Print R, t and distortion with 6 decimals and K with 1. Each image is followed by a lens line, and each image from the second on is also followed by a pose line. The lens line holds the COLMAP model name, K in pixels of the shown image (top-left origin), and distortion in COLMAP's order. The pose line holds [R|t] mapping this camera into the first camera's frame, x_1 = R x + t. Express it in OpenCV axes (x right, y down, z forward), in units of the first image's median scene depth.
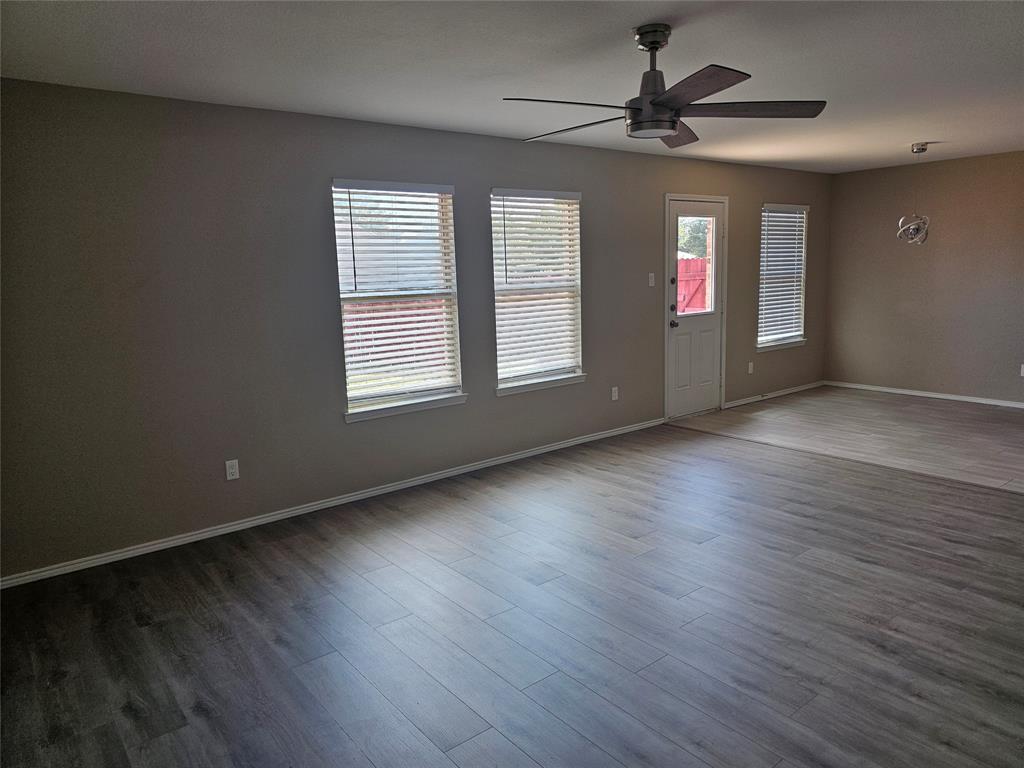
lens RADIAL K [[697.5, 0, 508.2], [0, 697.5, 385.2], [0, 0, 1]] dist [0.029185, -0.011883]
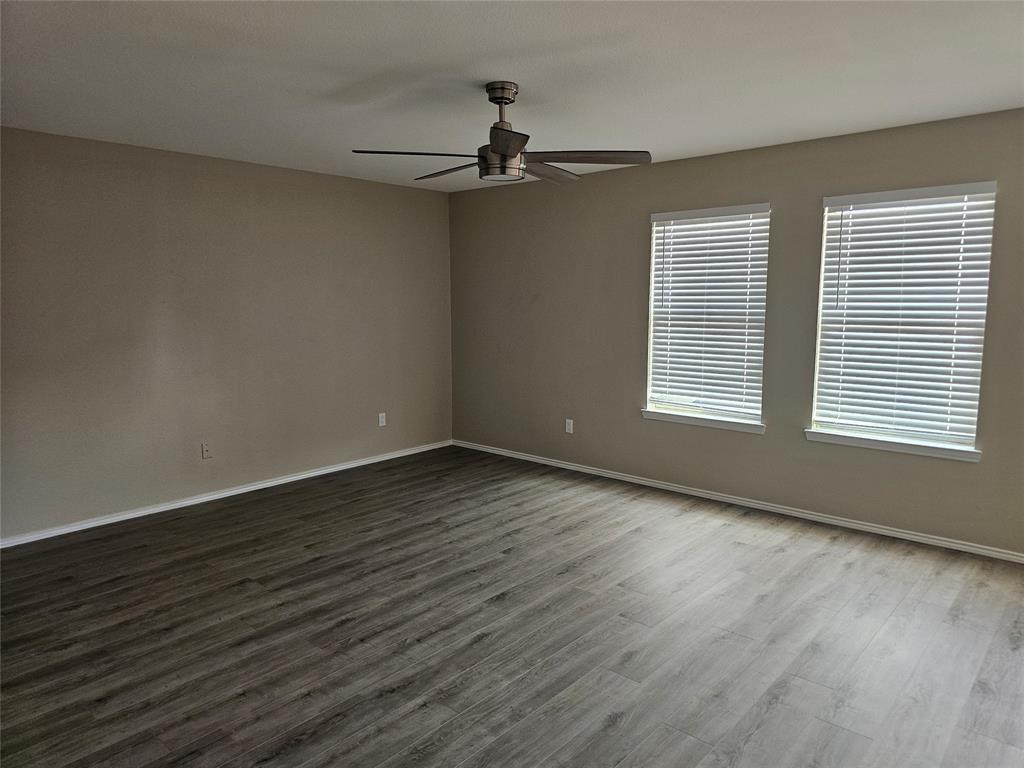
lens RADIAL K [[697.5, 0, 536.7], [0, 697.5, 367.4], [0, 0, 1]] dist [0.029185, -0.011883]
pose [[0.187392, 0.129215, -0.973749, 0.963876], [-0.174126, 0.979980, 0.096532, -0.122590], [0.966729, 0.151466, 0.206140, 0.624161]]
